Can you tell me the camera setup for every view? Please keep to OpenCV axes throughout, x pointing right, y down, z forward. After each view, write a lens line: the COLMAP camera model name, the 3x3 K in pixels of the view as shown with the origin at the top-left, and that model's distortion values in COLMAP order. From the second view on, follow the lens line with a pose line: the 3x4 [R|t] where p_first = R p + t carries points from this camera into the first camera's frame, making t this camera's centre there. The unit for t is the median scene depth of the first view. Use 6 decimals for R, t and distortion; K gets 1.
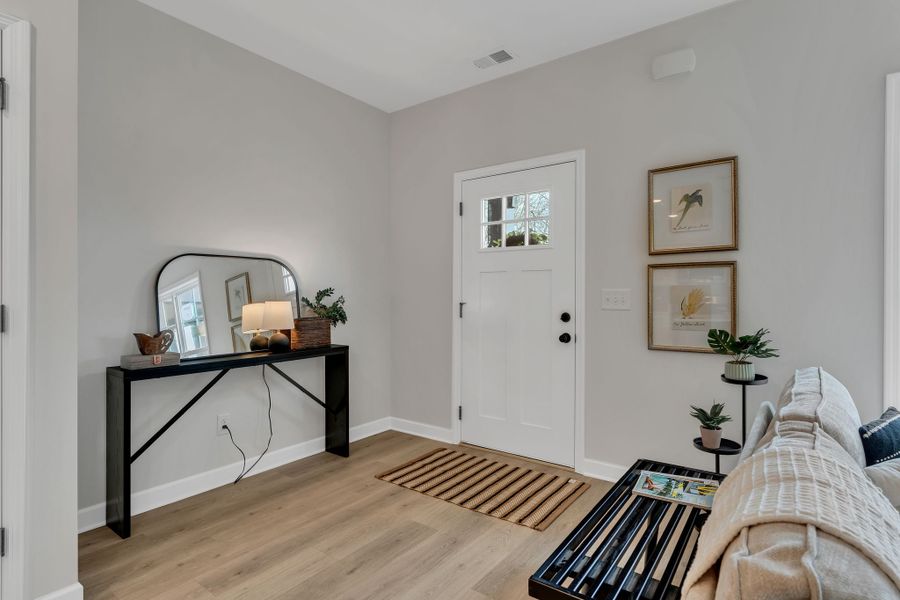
lens RADIAL K [[462.9, 0, 445.2], [0, 462.9, 298.9], [0, 0, 1]] dist [-0.003239, 0.001268]
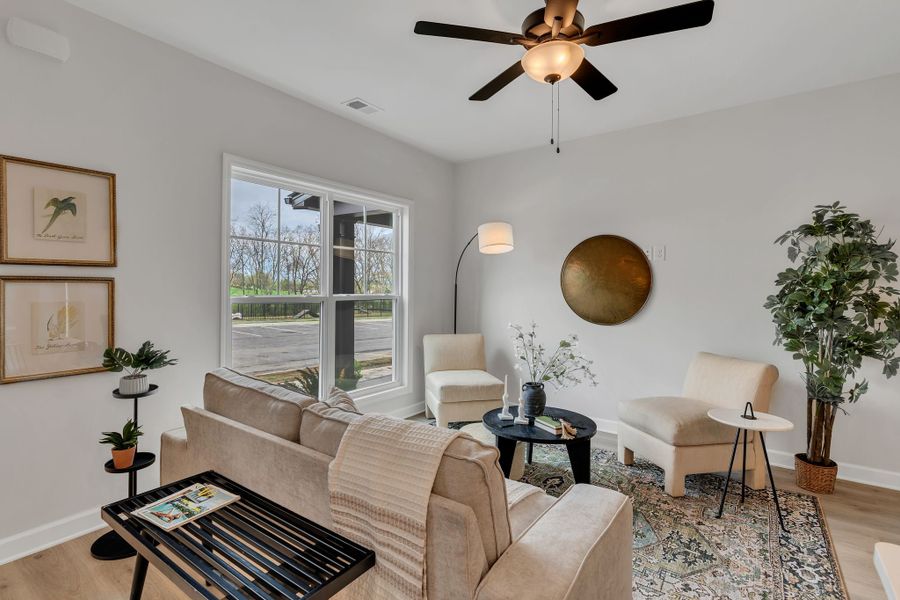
lens RADIAL K [[439.3, 0, 457.8], [0, 439.3, 287.2], [0, 0, 1]] dist [0.003570, 0.000004]
pose [[-0.038416, 0.000236, 0.999262, -0.349051], [-0.004013, 0.999992, -0.000390, -0.061126], [-0.999254, -0.004025, -0.038415, 0.273613]]
